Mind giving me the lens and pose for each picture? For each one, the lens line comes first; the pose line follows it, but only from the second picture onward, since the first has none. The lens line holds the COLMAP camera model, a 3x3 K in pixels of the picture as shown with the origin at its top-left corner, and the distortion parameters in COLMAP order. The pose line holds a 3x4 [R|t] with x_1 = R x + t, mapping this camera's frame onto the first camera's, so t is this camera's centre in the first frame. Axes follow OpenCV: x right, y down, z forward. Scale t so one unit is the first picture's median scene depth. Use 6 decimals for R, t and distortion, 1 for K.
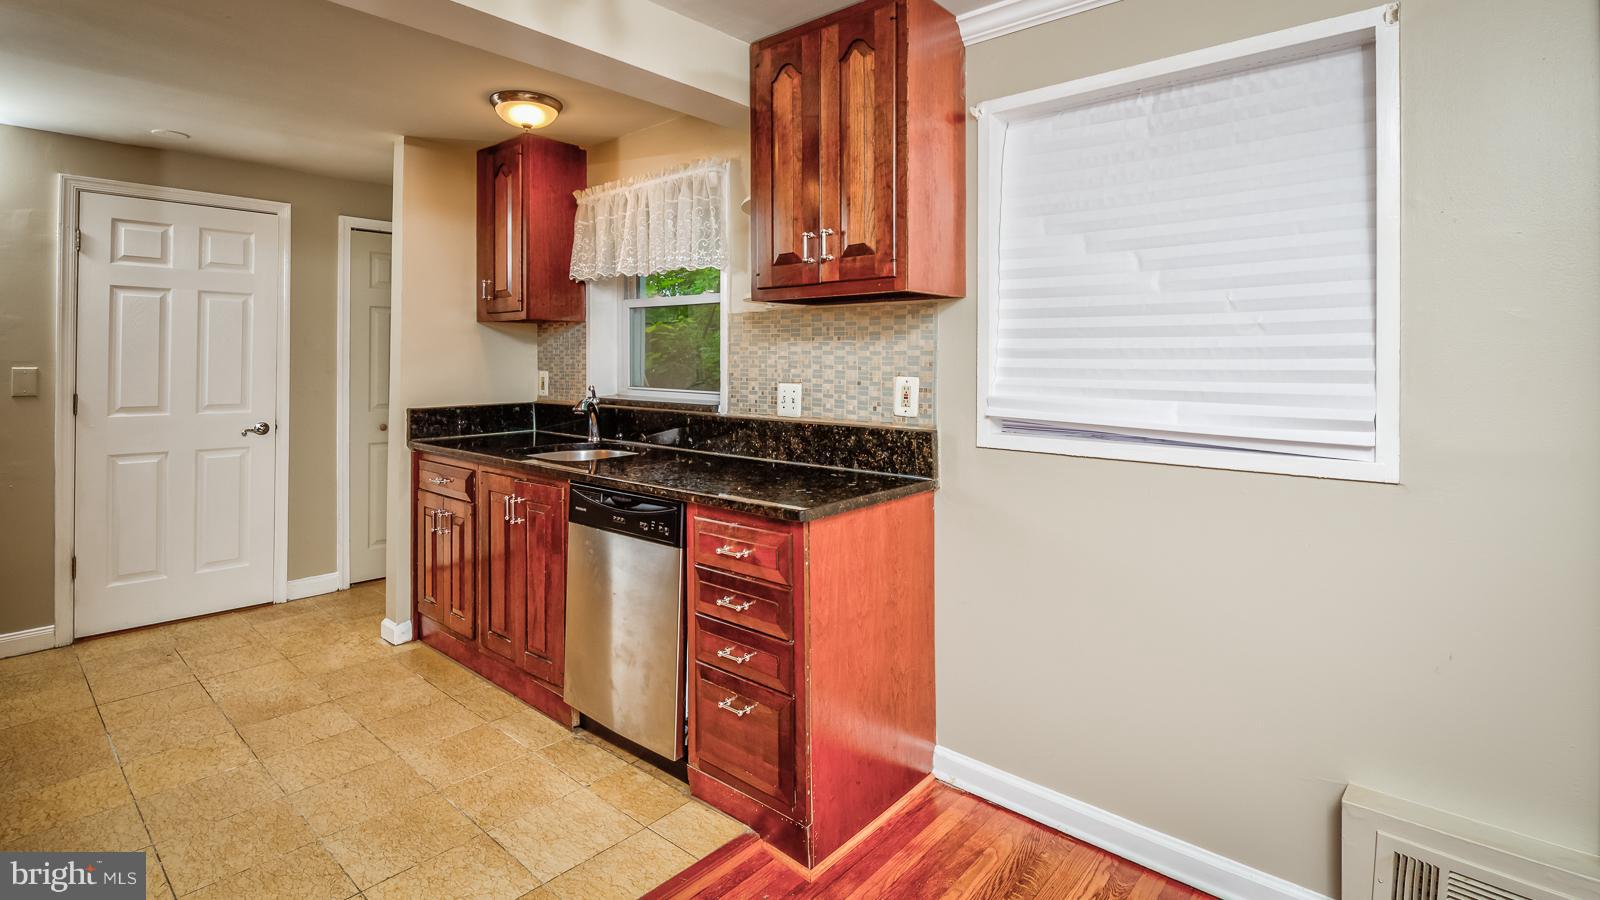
lens RADIAL K [[760.8, 0, 798.8], [0, 760.8, 358.6], [0, 0, 1]] dist [-0.000941, -0.000303]
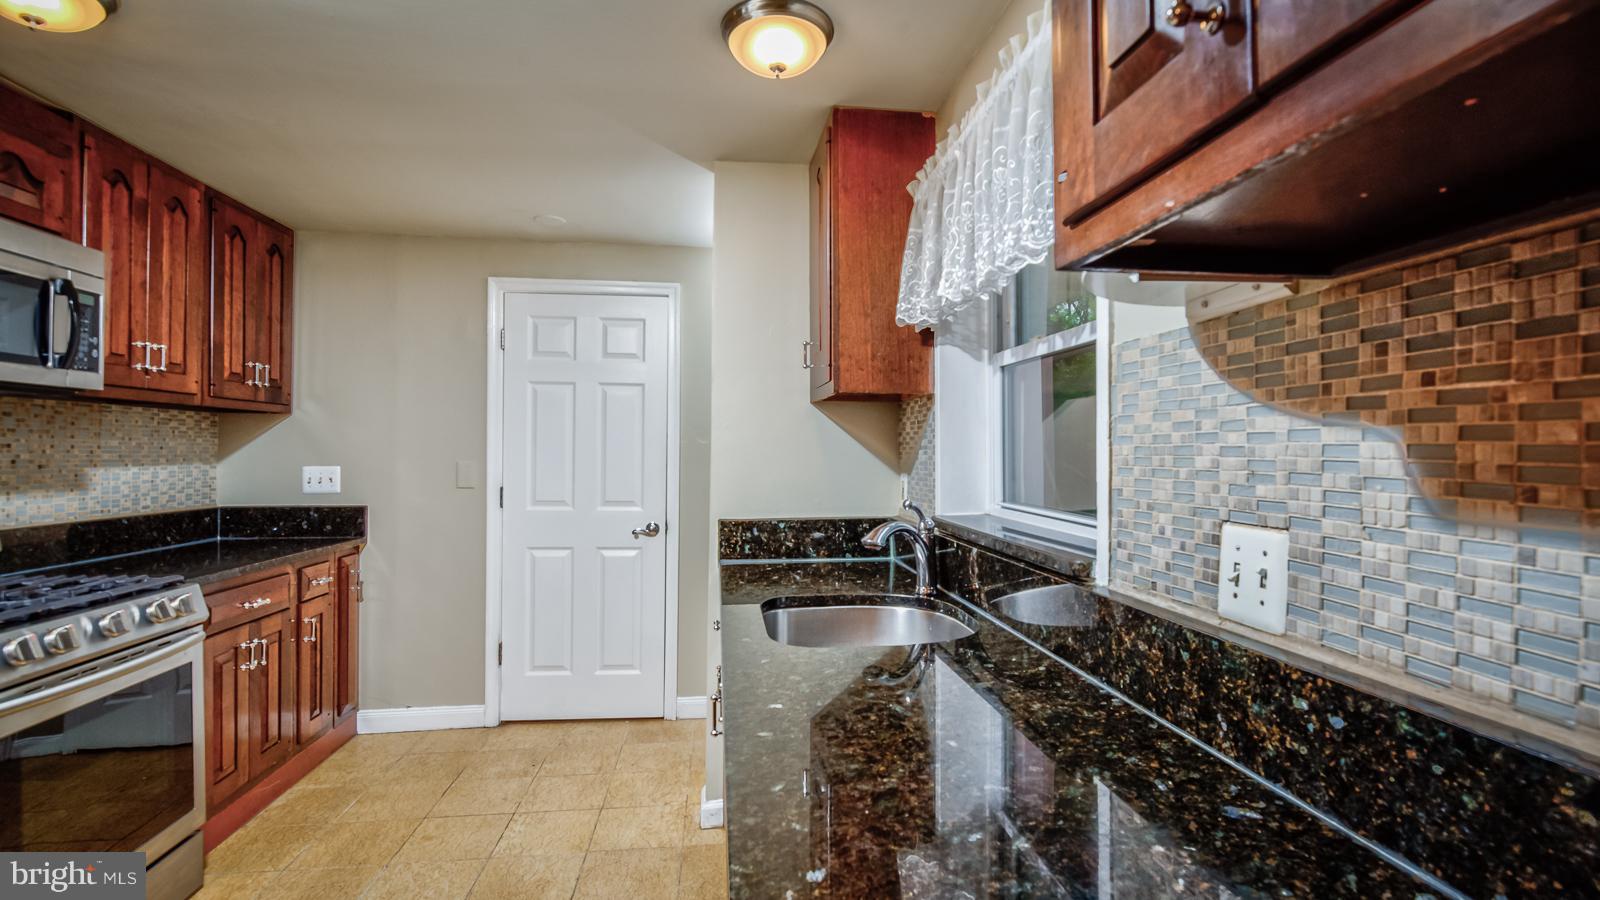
lens RADIAL K [[742.9, 0, 811.2], [0, 742.9, 448.7], [0, 0, 1]] dist [0.000333, -0.009307]
pose [[0.746555, -0.005974, -0.665297, 0.051160], [0.002913, 0.999979, -0.005709, -0.000375], [0.665317, 0.002324, 0.746557, 0.526928]]
